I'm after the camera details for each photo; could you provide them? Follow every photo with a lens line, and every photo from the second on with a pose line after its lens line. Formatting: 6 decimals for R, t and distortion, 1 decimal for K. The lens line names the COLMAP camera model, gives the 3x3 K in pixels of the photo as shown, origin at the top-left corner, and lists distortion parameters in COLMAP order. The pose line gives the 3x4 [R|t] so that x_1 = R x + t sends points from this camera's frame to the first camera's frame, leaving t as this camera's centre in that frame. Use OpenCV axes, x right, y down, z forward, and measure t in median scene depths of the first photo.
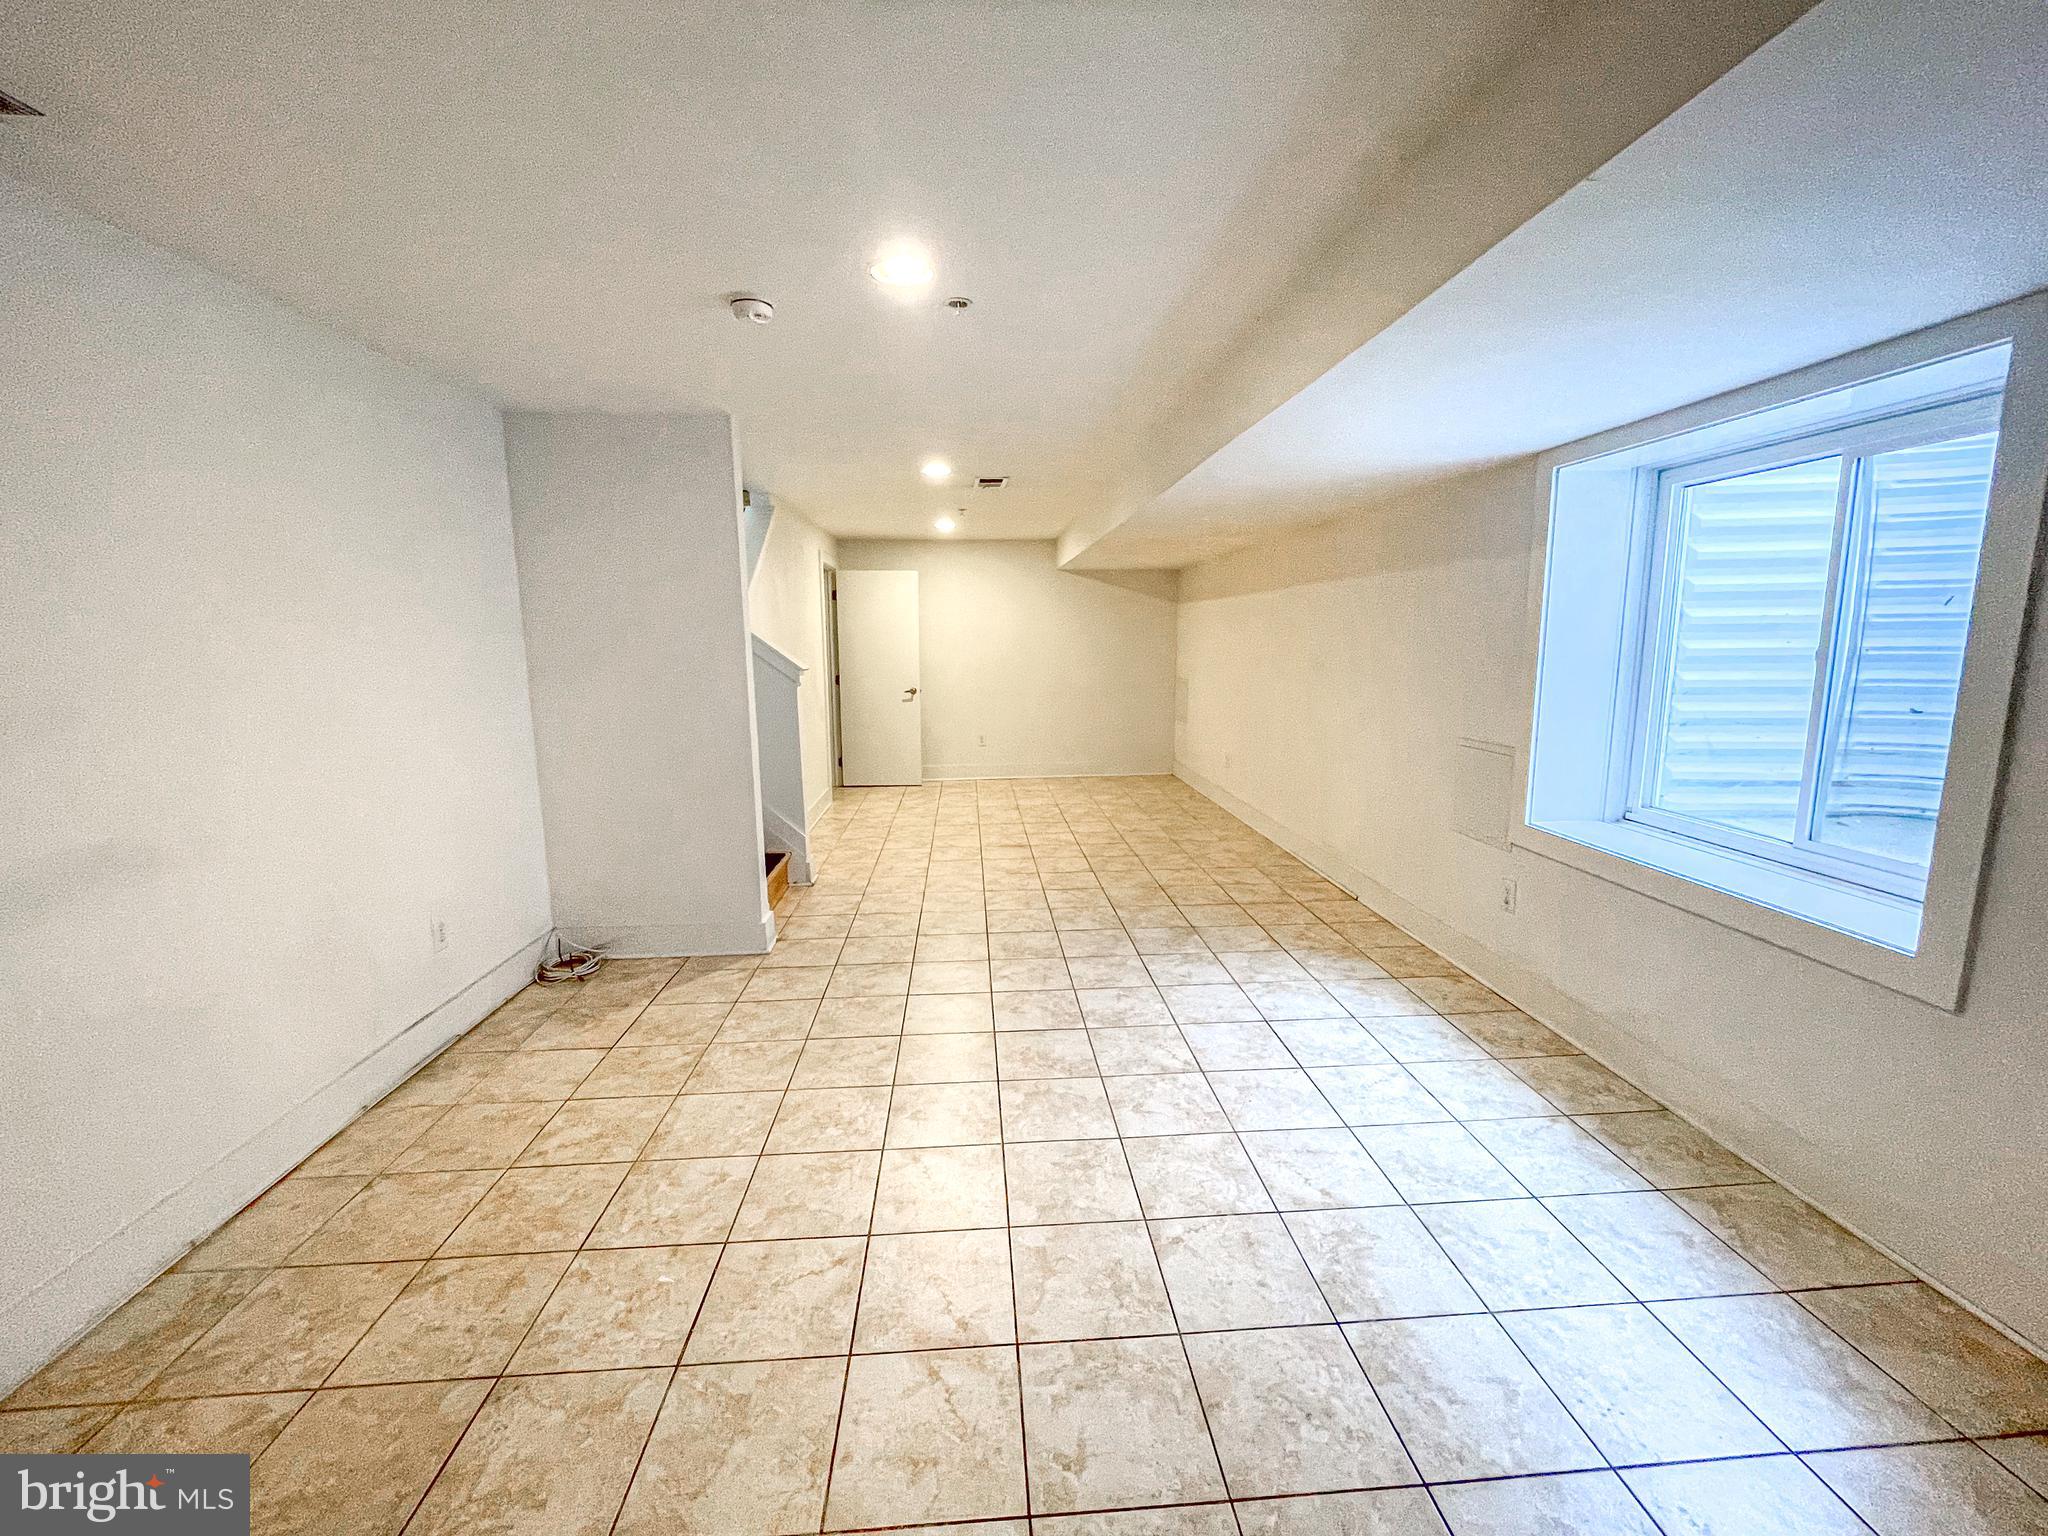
lens RADIAL K [[817.2, 0, 1023.1], [0, 817.2, 764.7], [0, 0, 1]] dist [-0.006630, 0.001135]
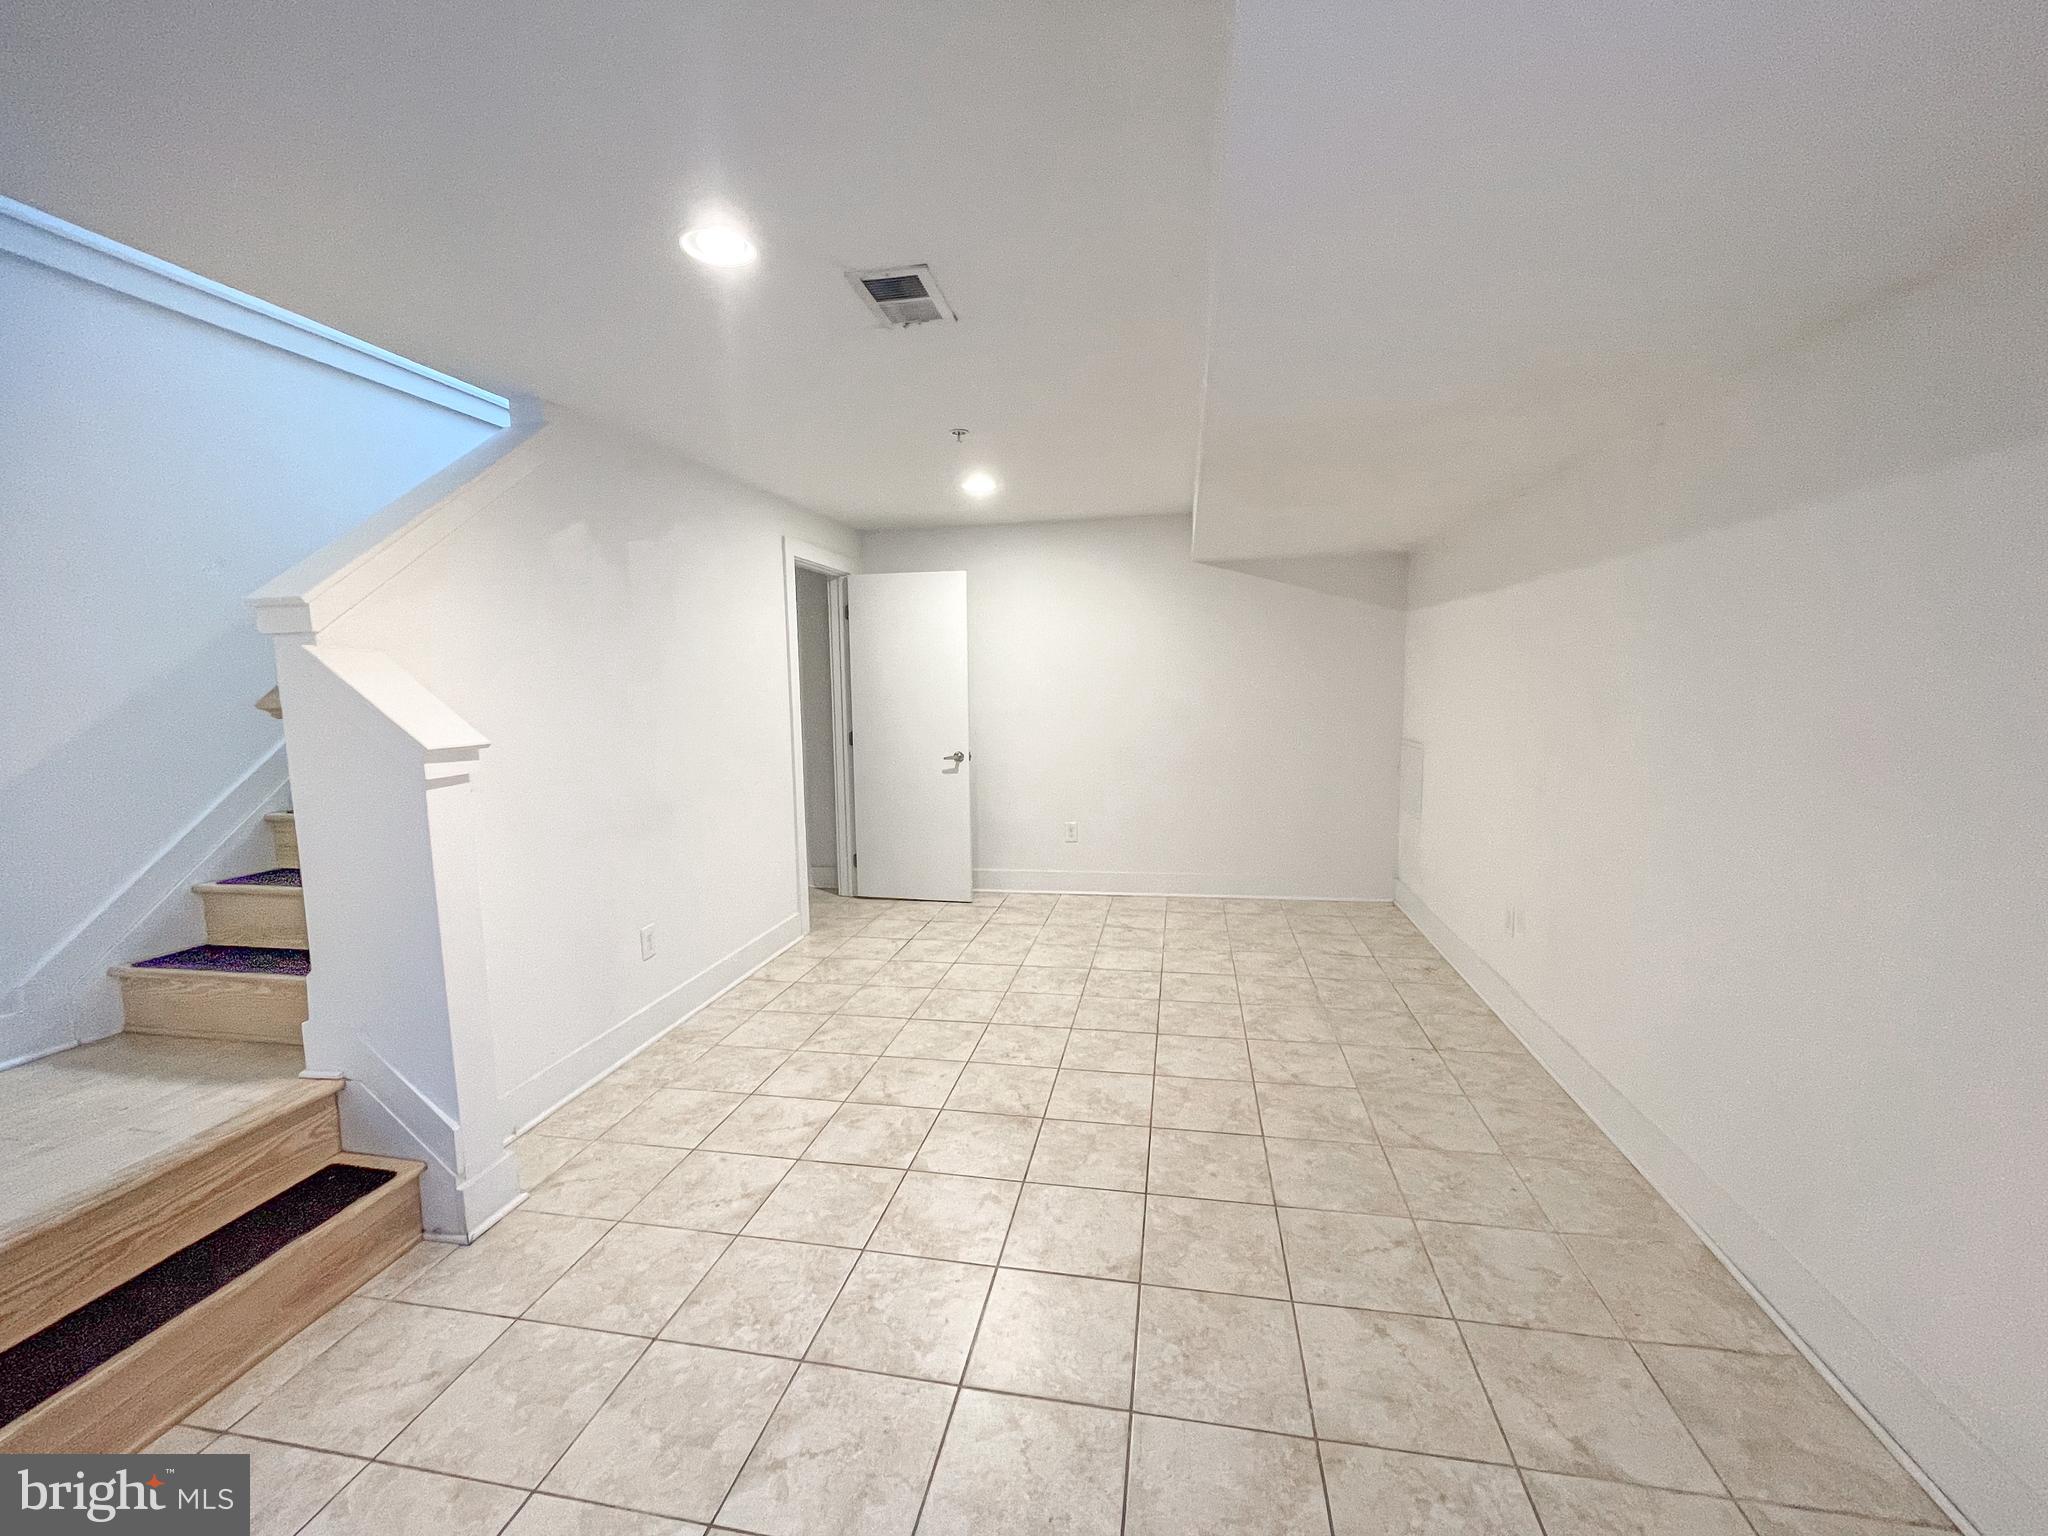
lens RADIAL K [[817.2, 0, 1021.8], [0, 817.2, 765.5], [0, 0, 1]] dist [-0.006630, 0.001135]
pose [[0.965865, 0.019968, -0.258274, 0.082106], [-0.030960, 0.998776, -0.038563, -0.061181], [0.257188, 0.045243, 0.965302, 0.399100]]
